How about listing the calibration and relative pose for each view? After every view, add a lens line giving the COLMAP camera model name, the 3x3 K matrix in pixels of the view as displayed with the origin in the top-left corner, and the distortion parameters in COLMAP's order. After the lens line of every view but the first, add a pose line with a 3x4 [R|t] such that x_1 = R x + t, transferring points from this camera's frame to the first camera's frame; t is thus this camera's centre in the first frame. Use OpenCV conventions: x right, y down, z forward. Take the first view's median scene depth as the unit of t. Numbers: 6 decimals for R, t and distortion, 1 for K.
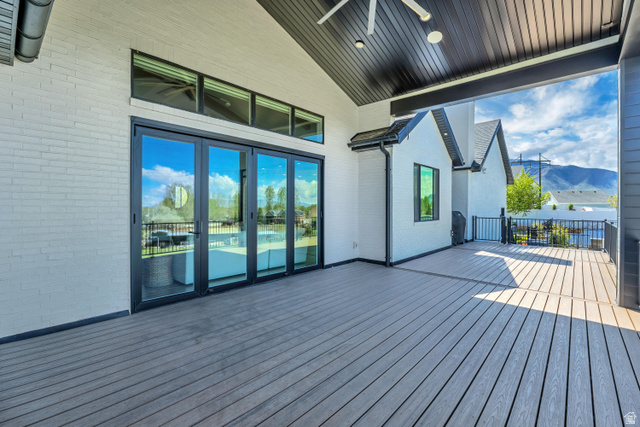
lens RADIAL K [[289.8, 0, 326.4], [0, 289.8, 209.6], [0, 0, 1]] dist [-0.004484, -0.000825]
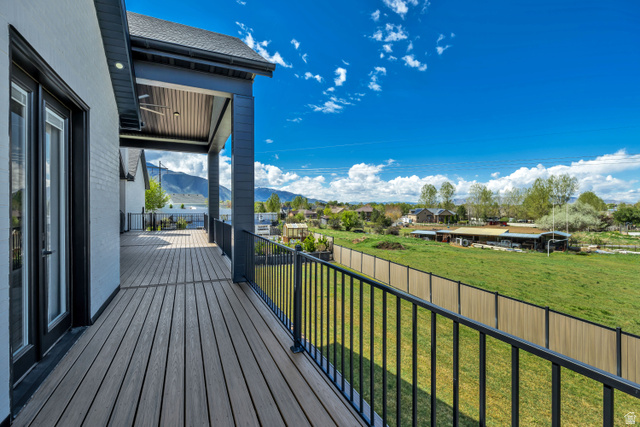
lens RADIAL K [[289.8, 0, 323.6], [0, 289.8, 209.4], [0, 0, 1]] dist [-0.004484, -0.000825]
pose [[0.395216, -0.006015, 0.918568, -0.263765], [0.003487, 0.999981, 0.005047, 0.002094], [-0.918582, 0.001209, 0.395230, -0.267565]]
